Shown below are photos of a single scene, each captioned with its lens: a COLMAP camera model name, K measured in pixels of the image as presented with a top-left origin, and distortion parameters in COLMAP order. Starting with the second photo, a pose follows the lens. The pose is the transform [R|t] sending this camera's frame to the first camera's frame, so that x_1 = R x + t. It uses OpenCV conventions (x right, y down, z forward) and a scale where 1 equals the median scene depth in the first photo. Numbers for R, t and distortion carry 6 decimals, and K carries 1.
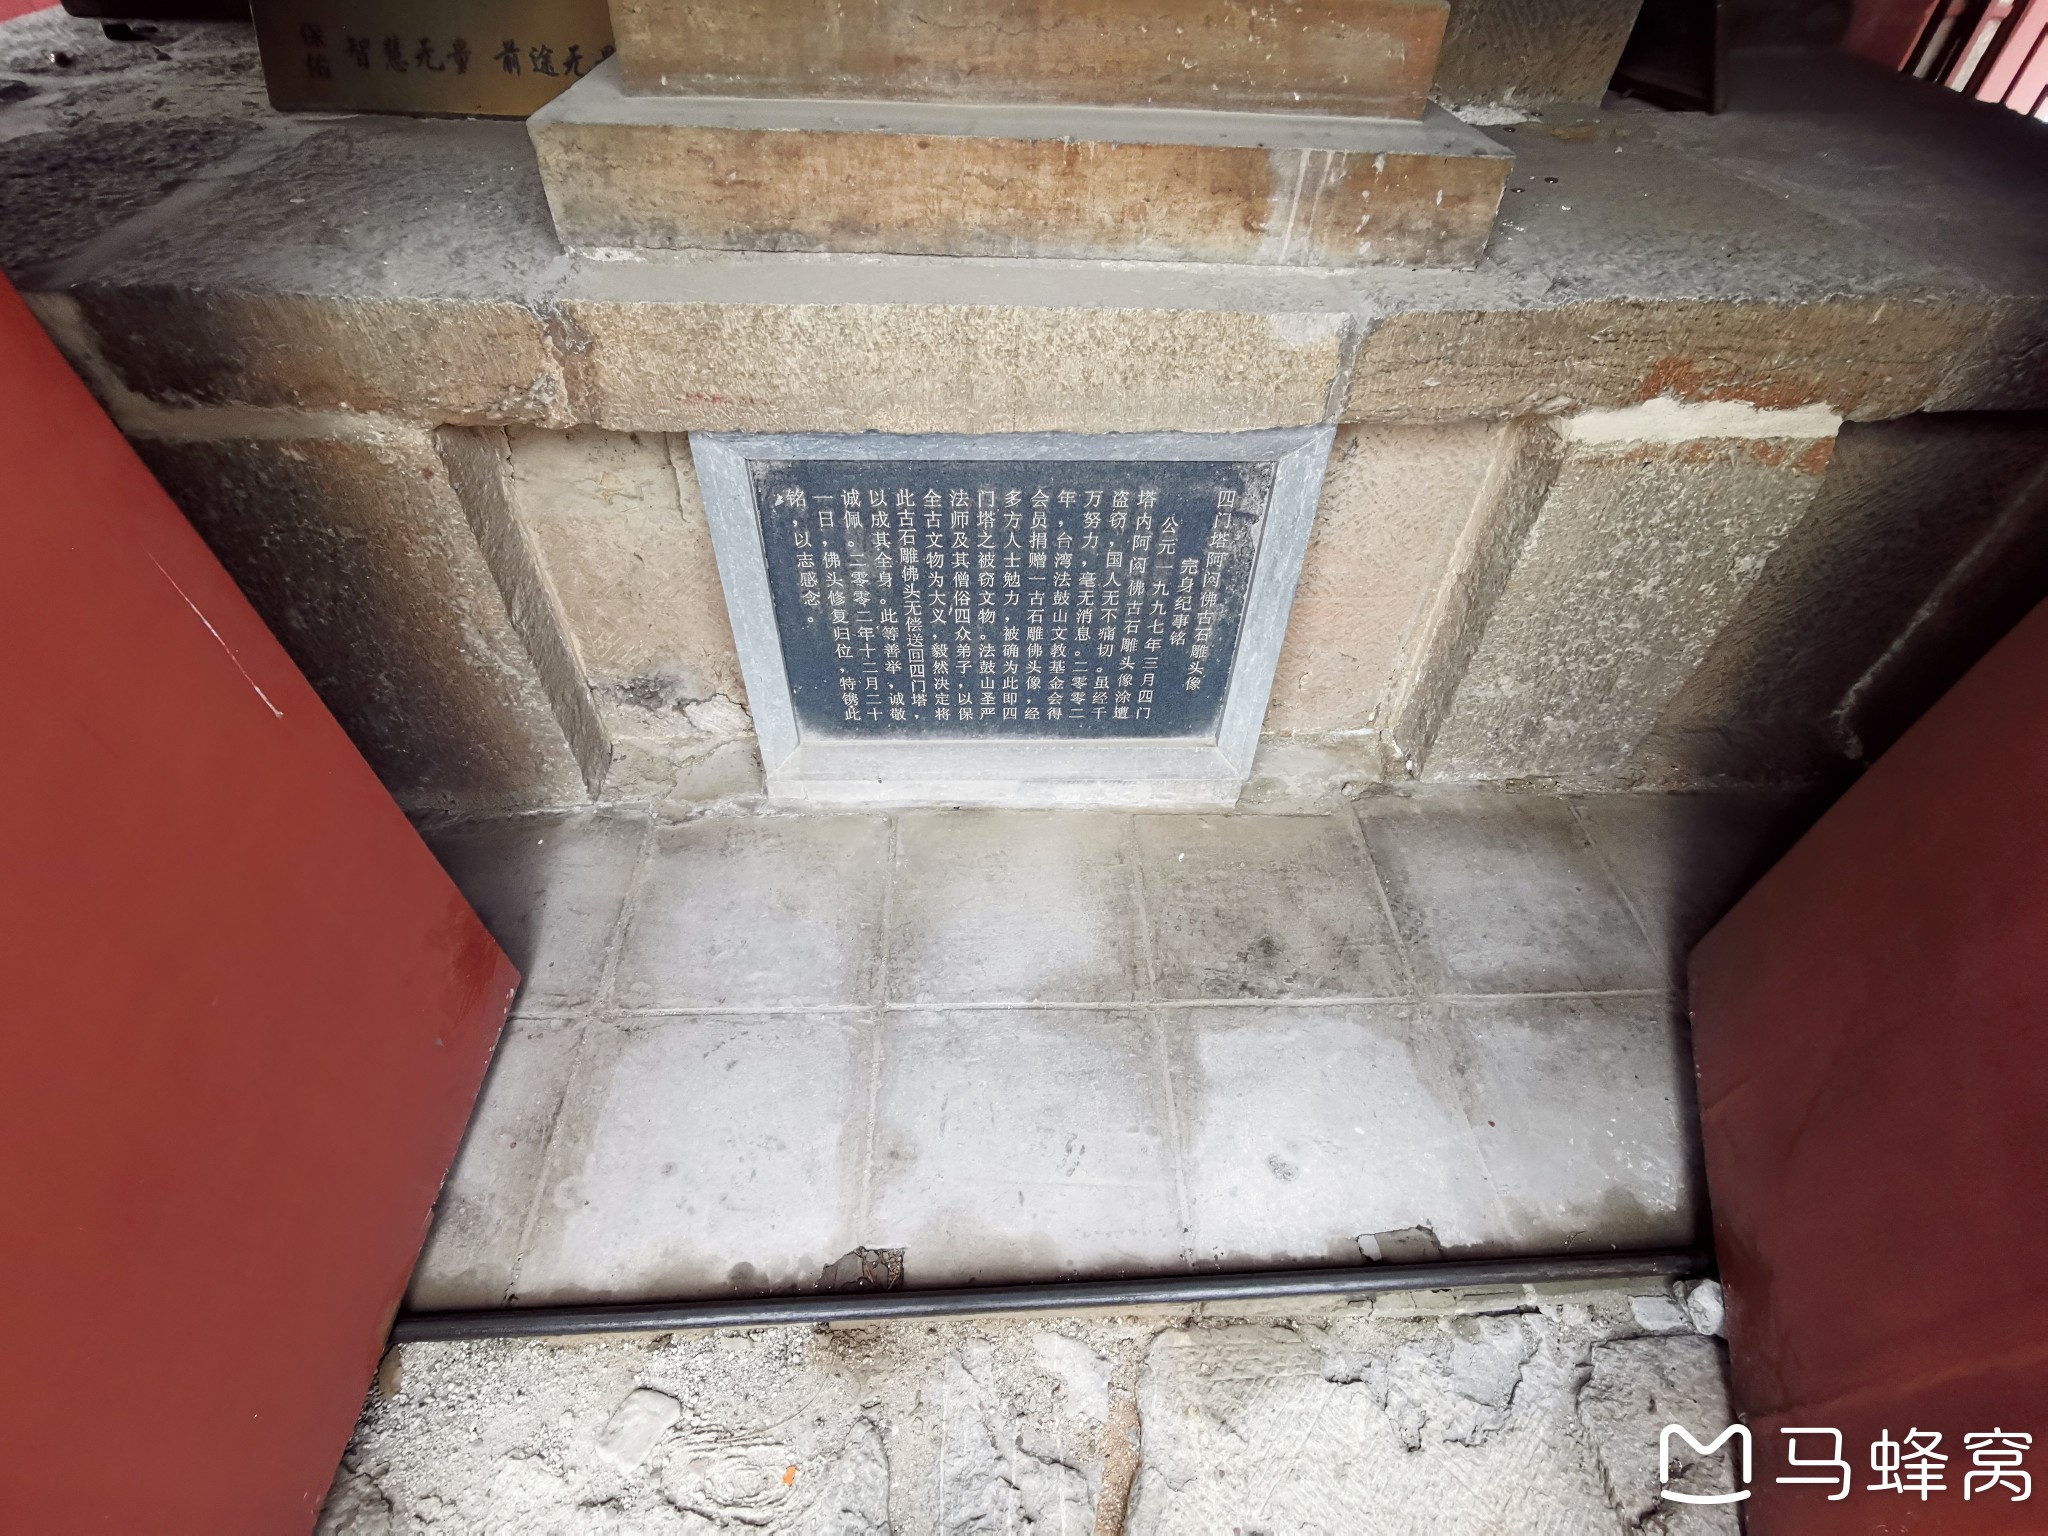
lens RADIAL K [[978.2, 0, 1014.1], [0, 978.2, 762.8], [0, 0, 1]] dist [-0.014360, 0.010339]
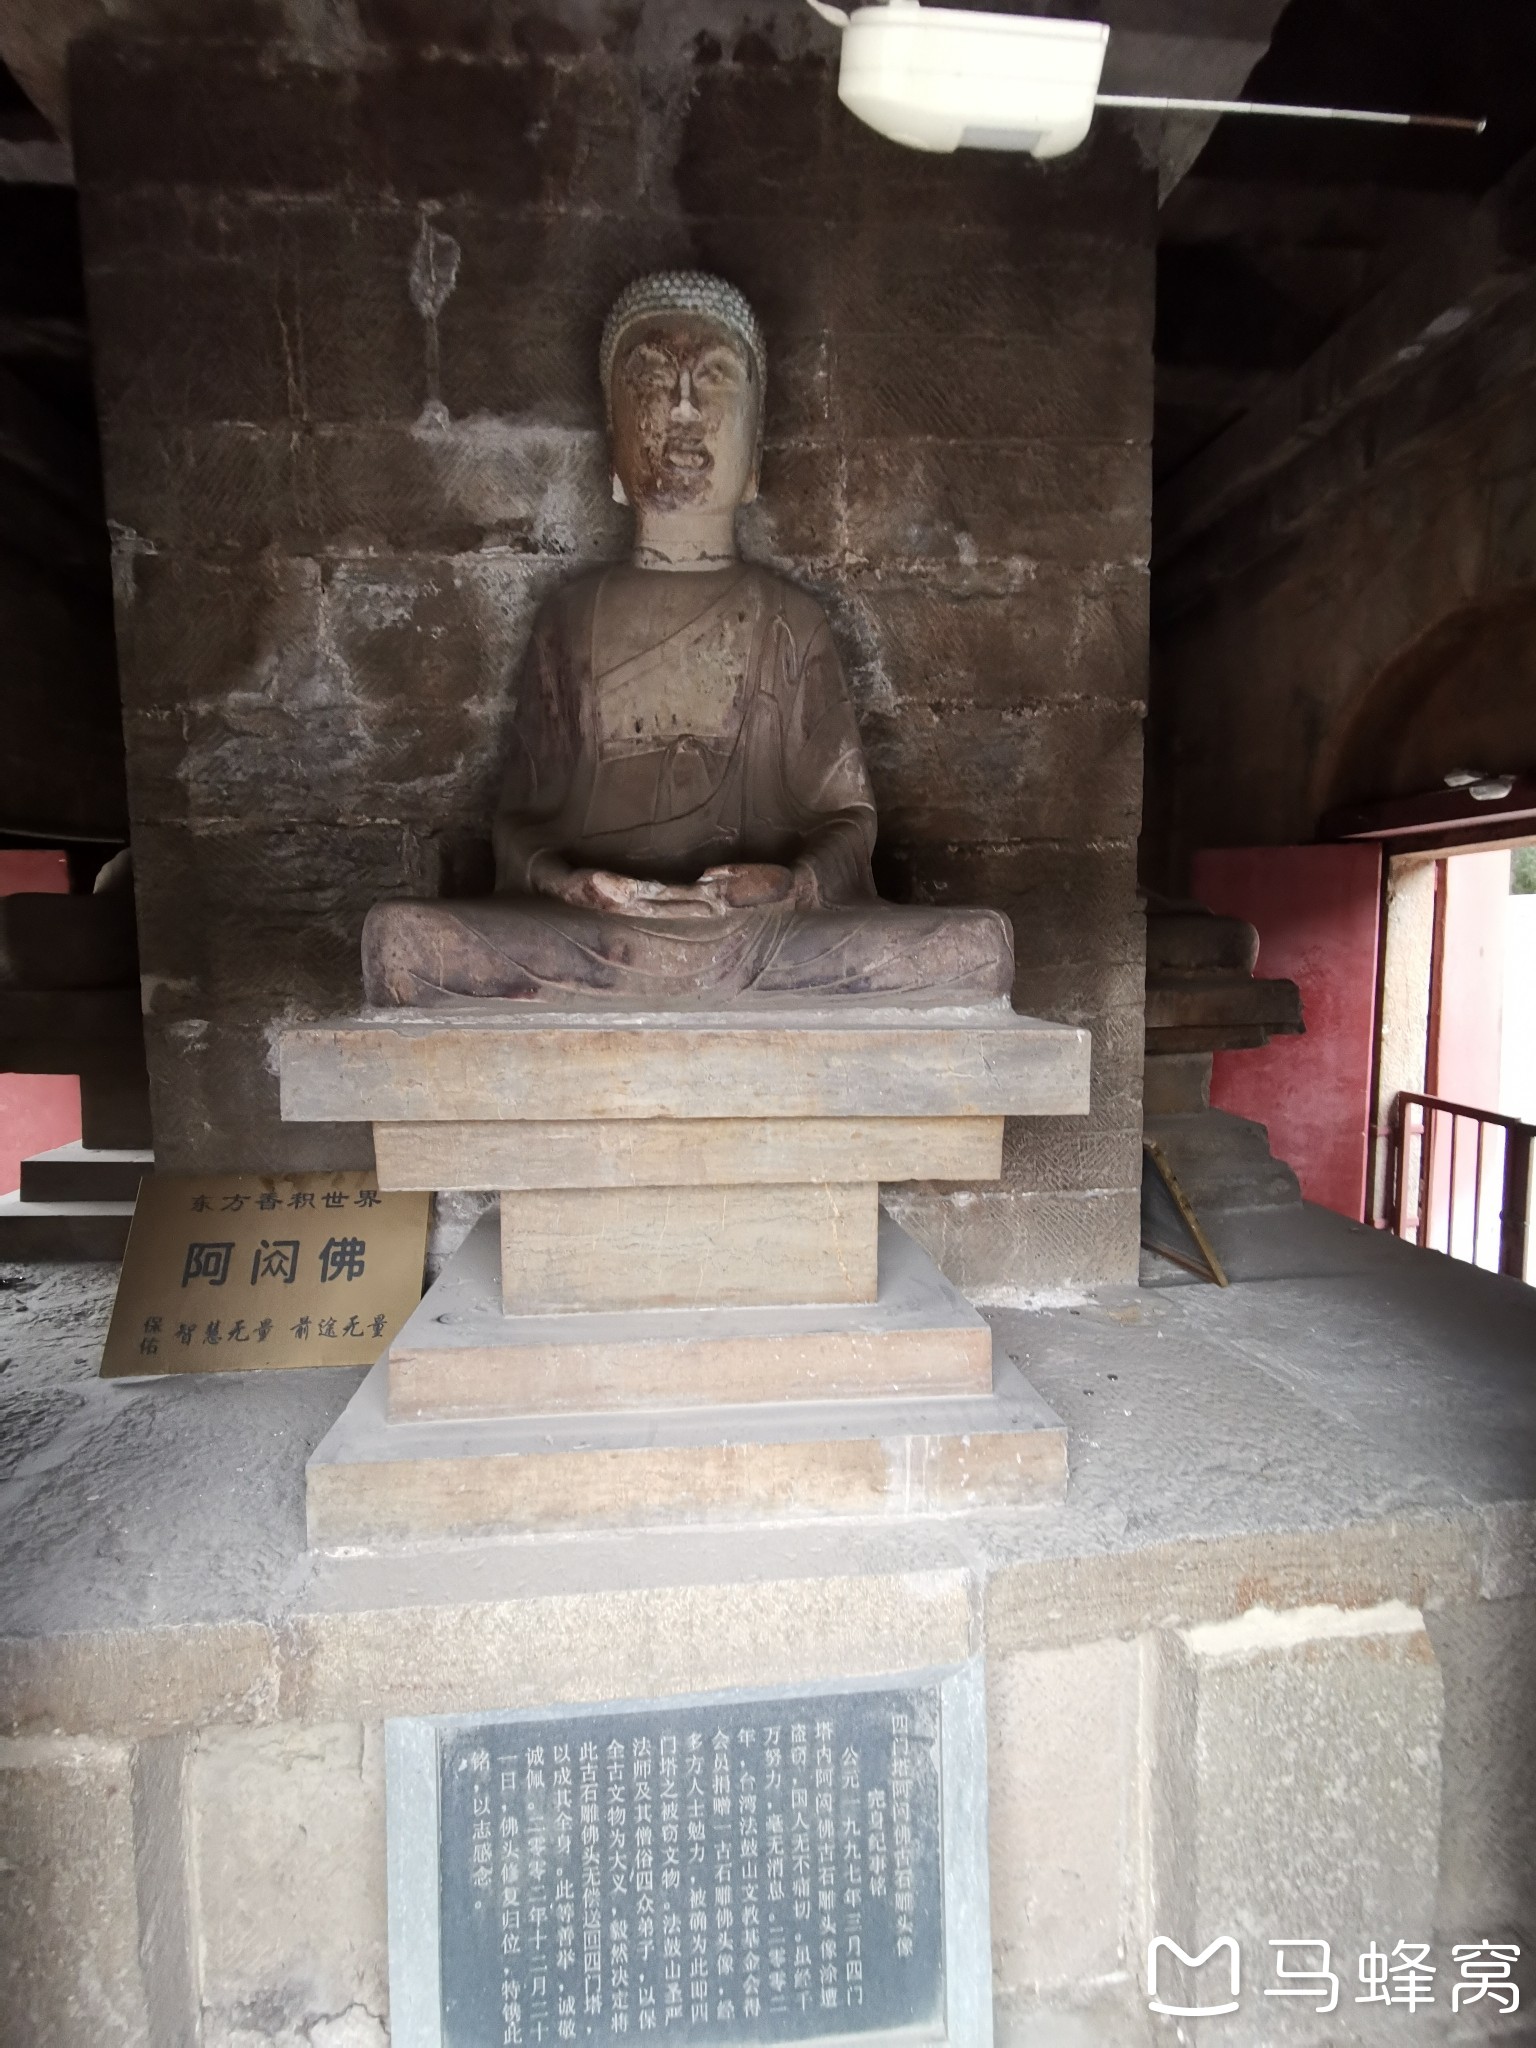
lens RADIAL K [[978.2, 0, 765.5], [0, 978.2, 890.4], [0, 0, 1]] dist [-0.014360, 0.010339]
pose [[0.997792, -0.033138, 0.057566, 0.046302], [0.063444, 0.732082, -0.678255, -0.235957], [-0.019667, 0.680410, 0.732568, -0.375769]]
